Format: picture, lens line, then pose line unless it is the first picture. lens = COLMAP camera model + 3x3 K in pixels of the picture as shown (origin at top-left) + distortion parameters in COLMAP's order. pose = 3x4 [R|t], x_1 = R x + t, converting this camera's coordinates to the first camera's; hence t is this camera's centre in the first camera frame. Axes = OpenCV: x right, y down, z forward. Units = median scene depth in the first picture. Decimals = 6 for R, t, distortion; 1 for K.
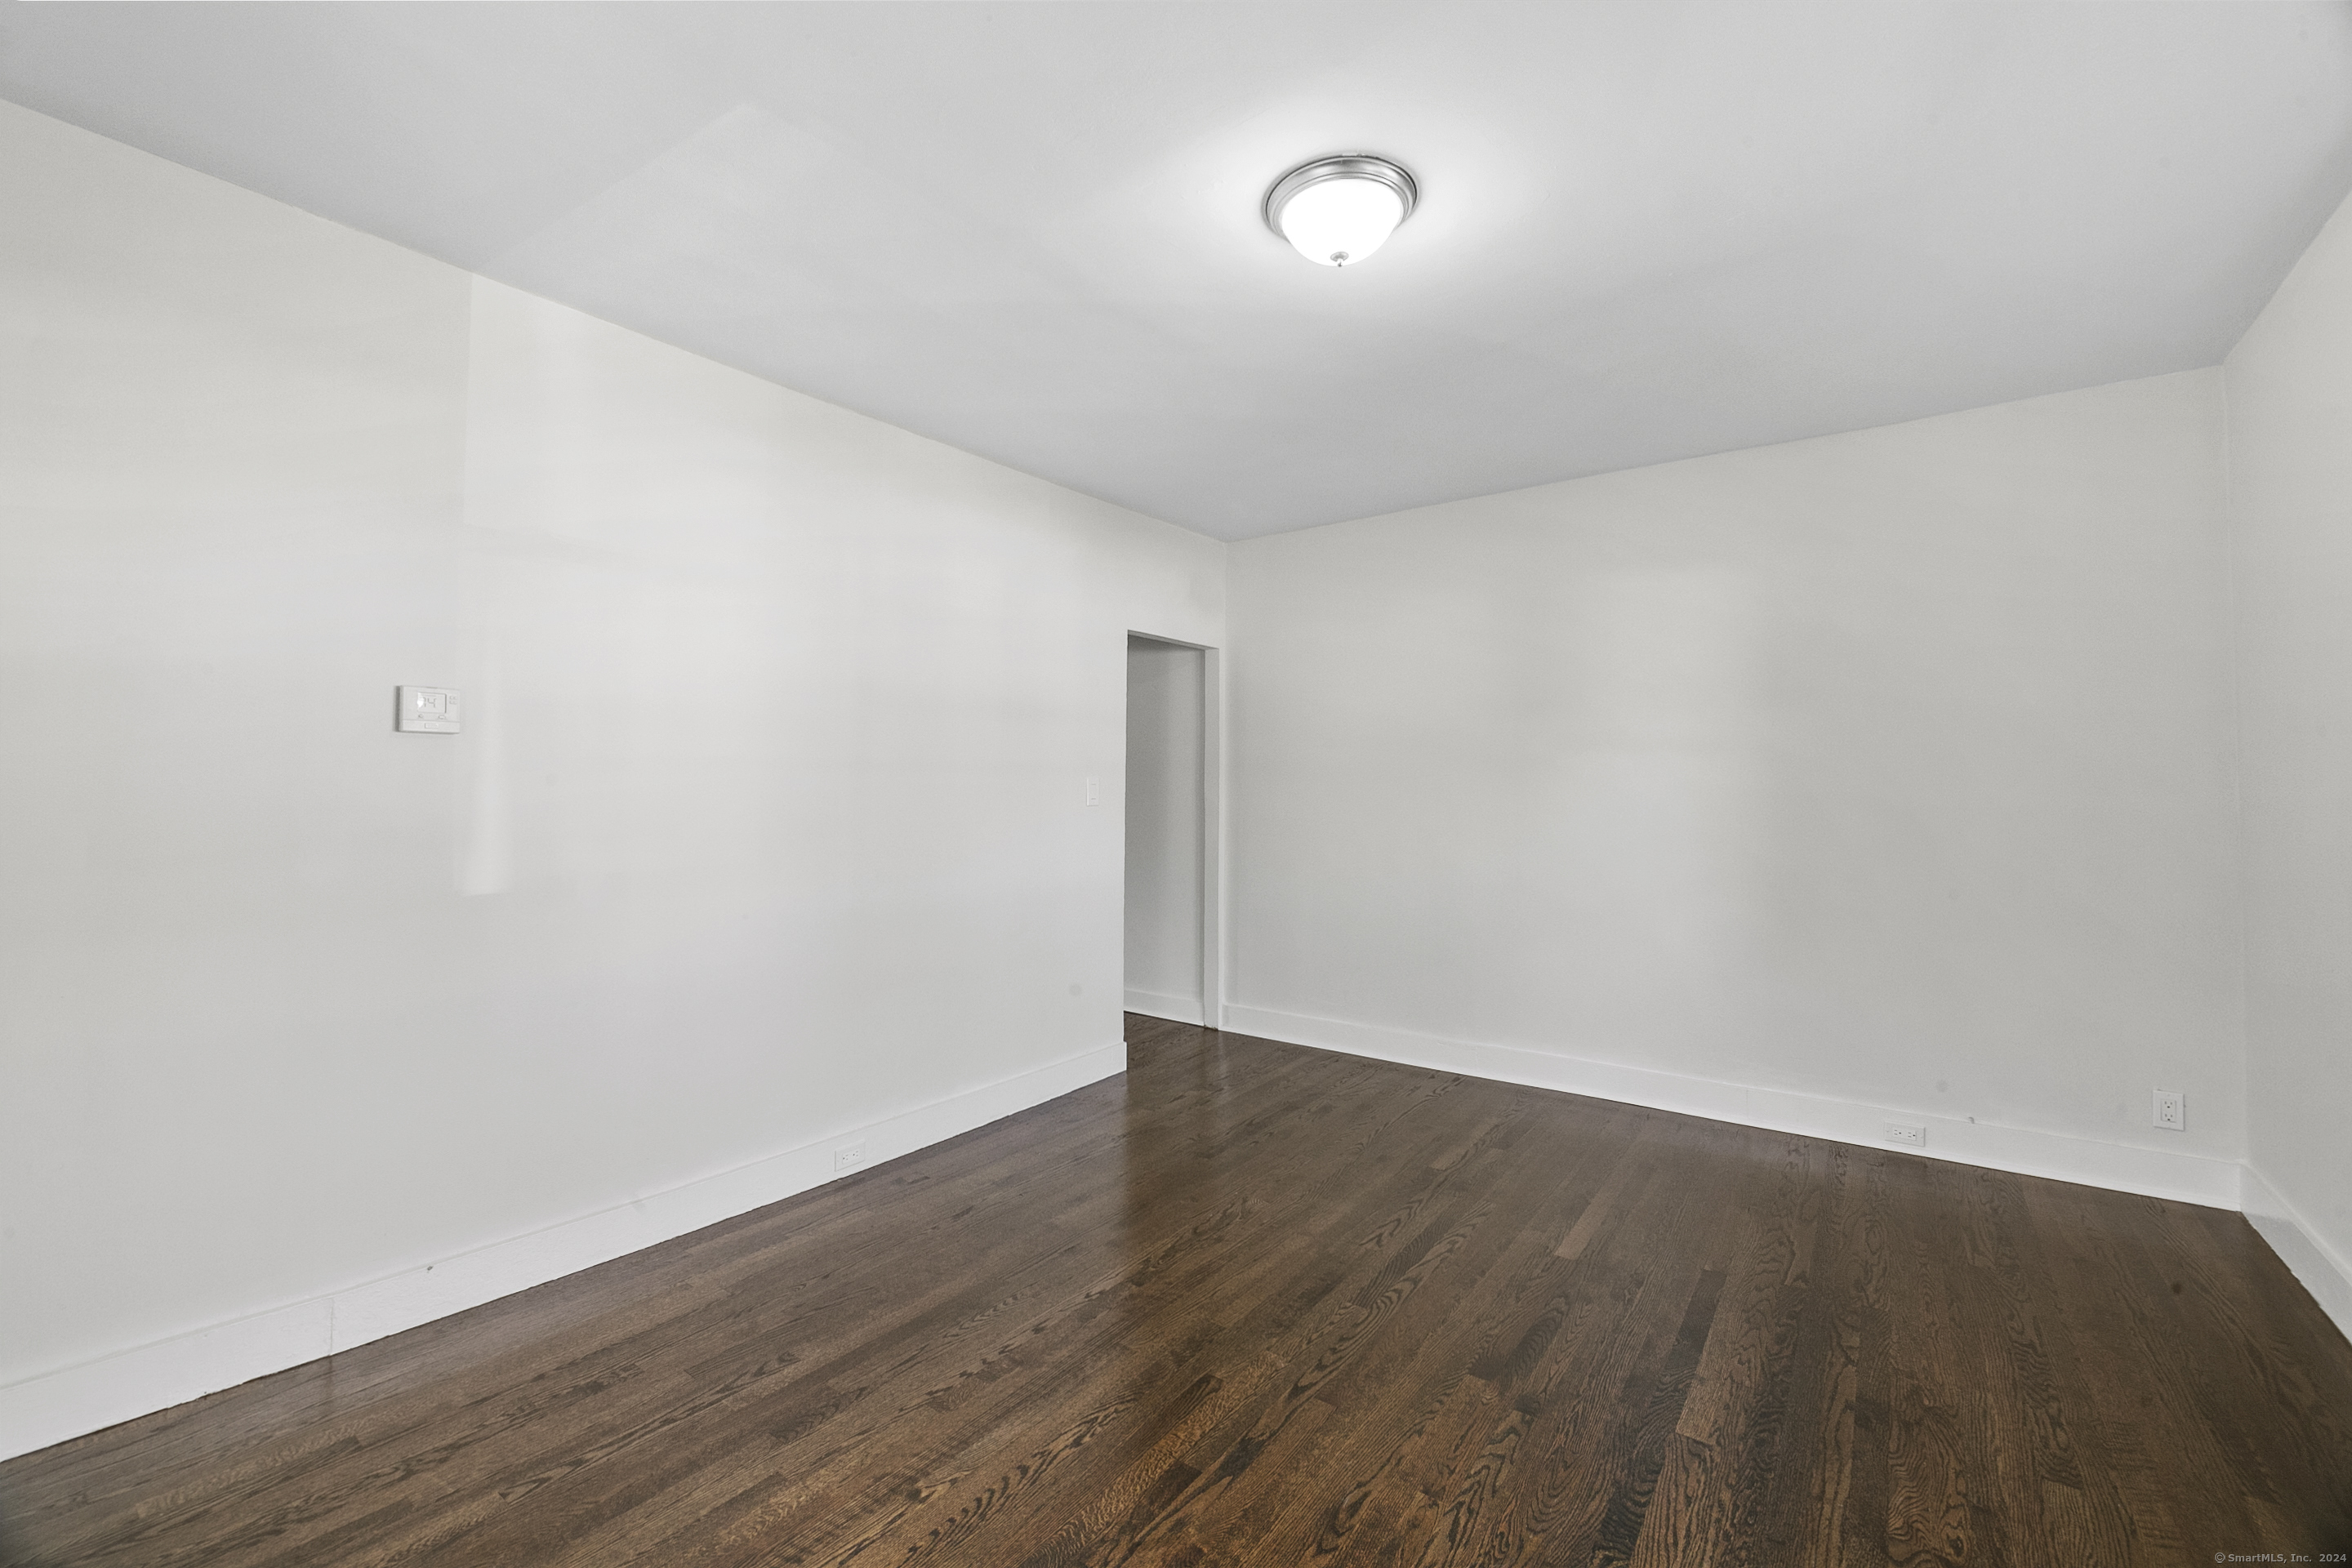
lens RADIAL K [[974.5, 0, 1177.1], [0, 974.5, 807.9], [0, 0, 1]] dist [-0.015178, -0.000247]
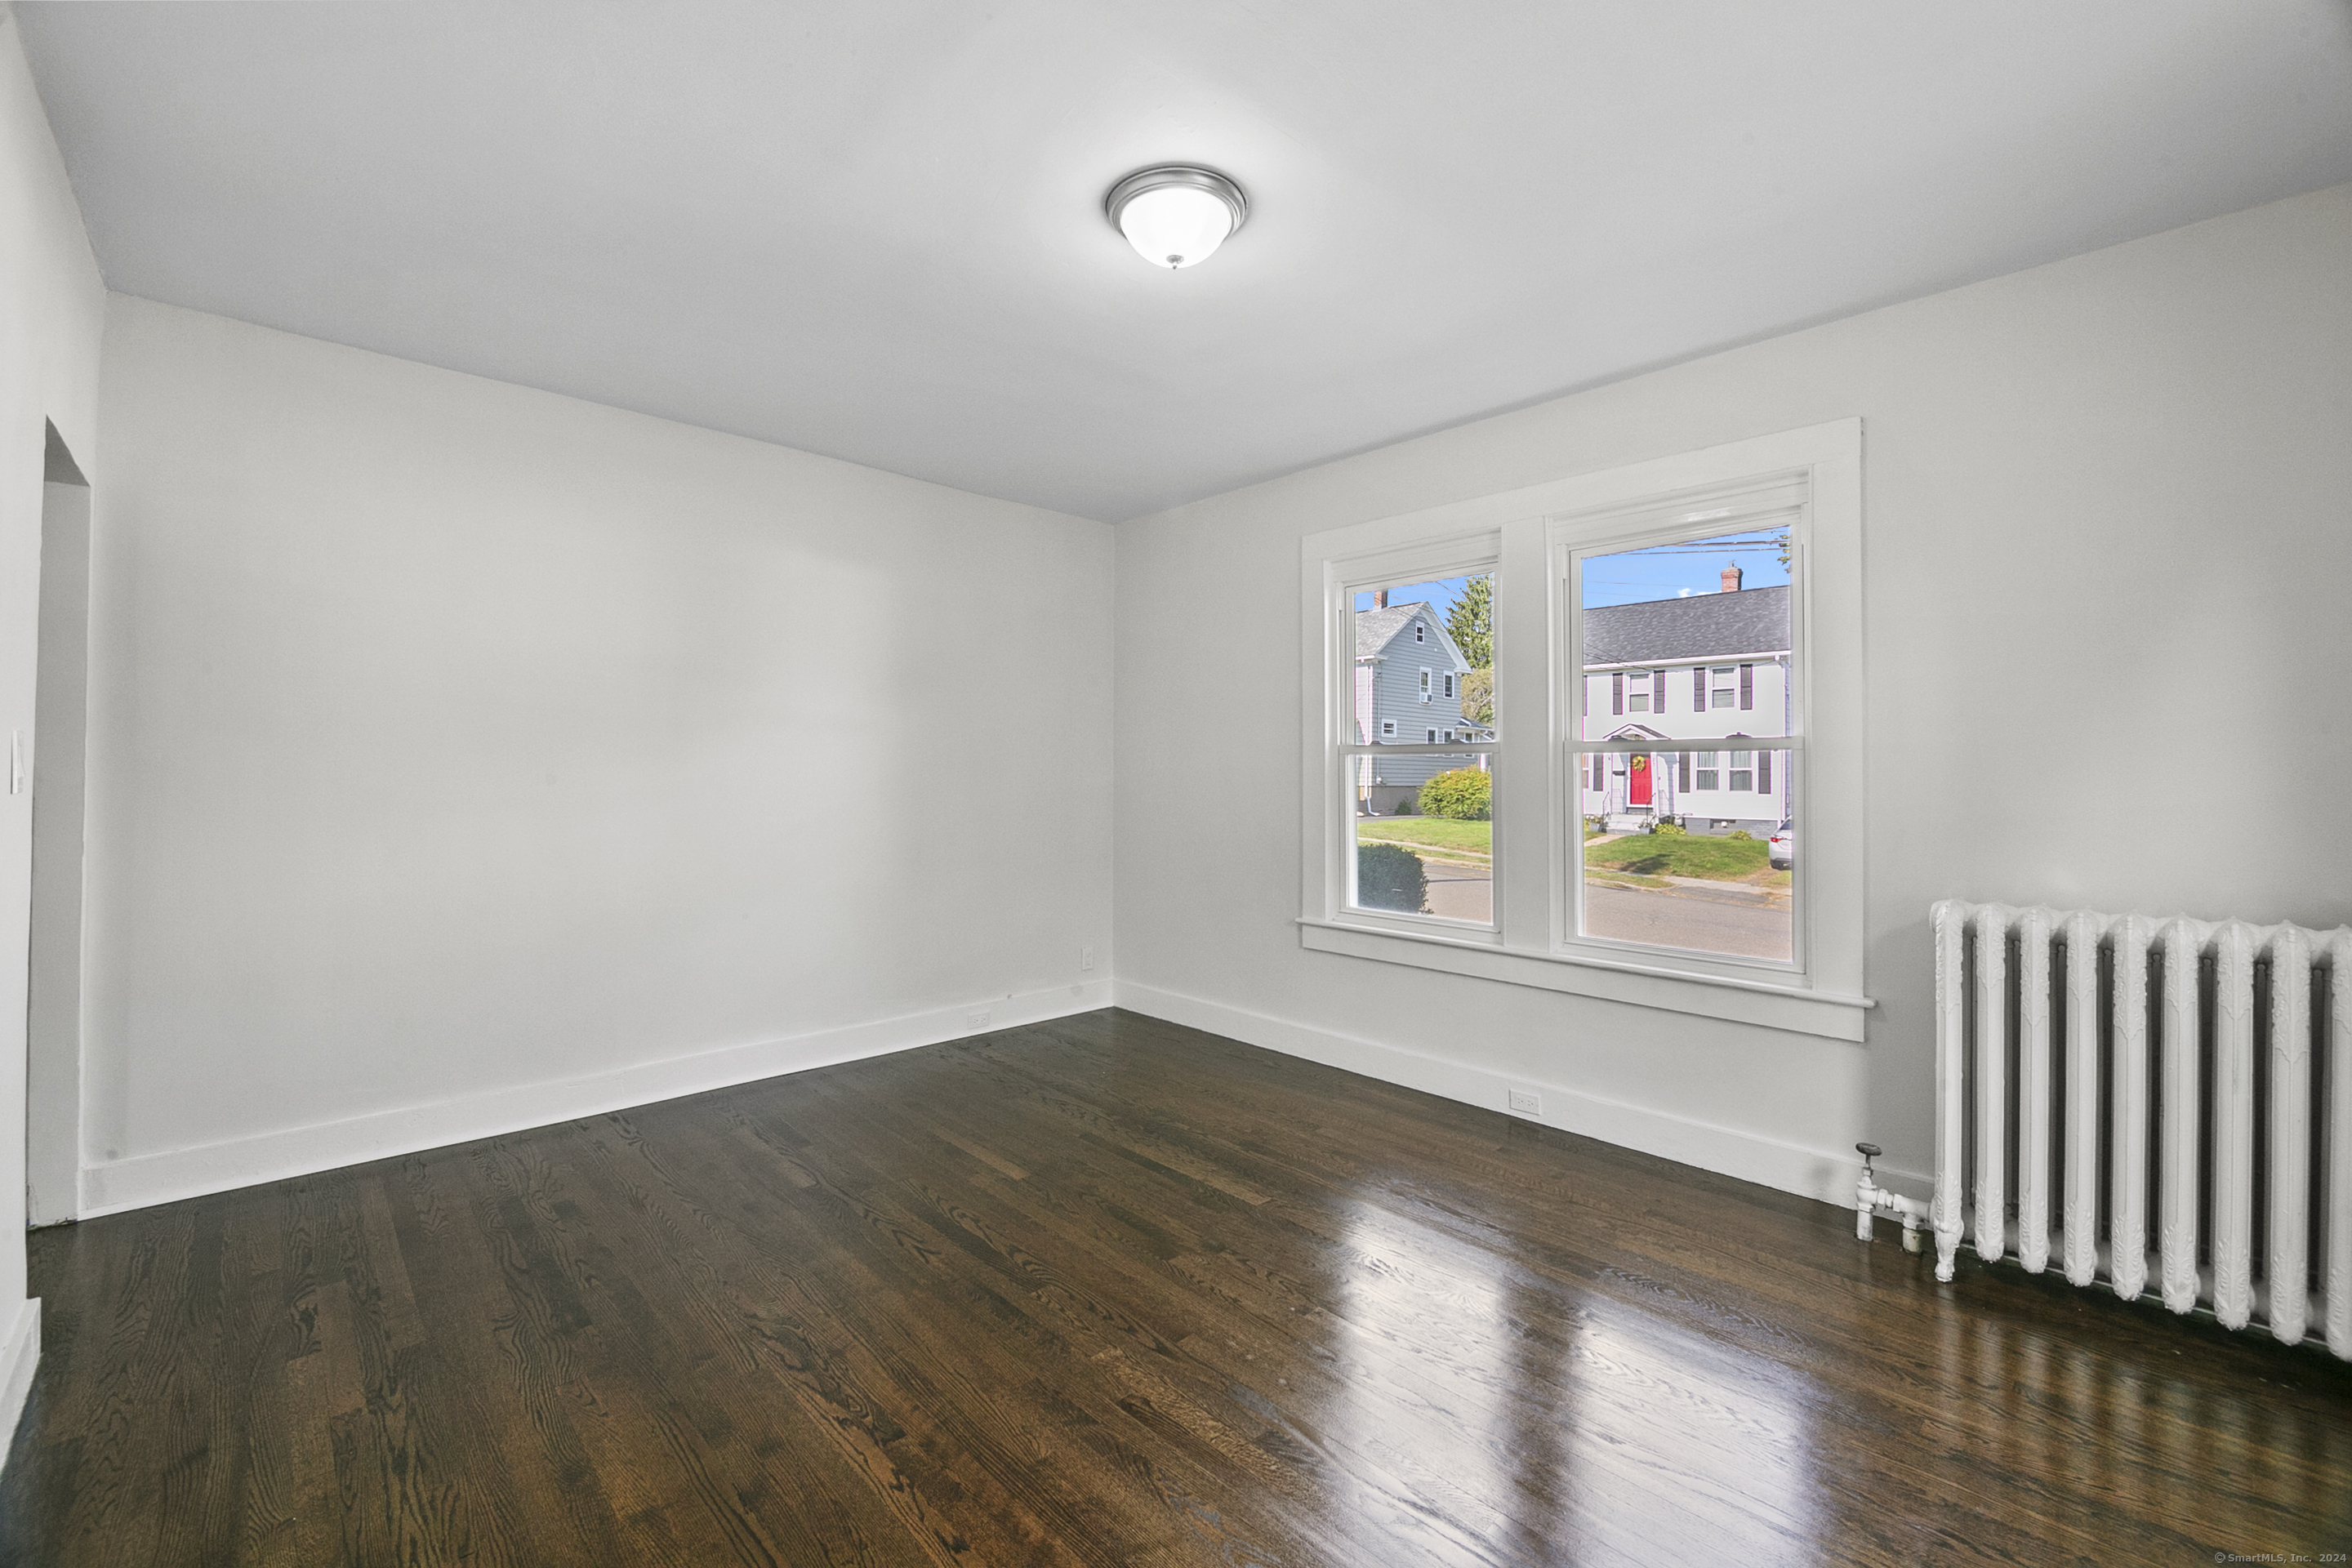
lens RADIAL K [[987.0, 0, 1176.0], [0, 987.0, 784.0], [0, 0, 1]] dist [-0.001519, -0.000328]
pose [[0.151857, -0.012774, 0.988320, -0.737041], [0.010782, 0.999878, 0.011266, -0.004256], [-0.988344, 0.008945, 0.151977, 0.680917]]
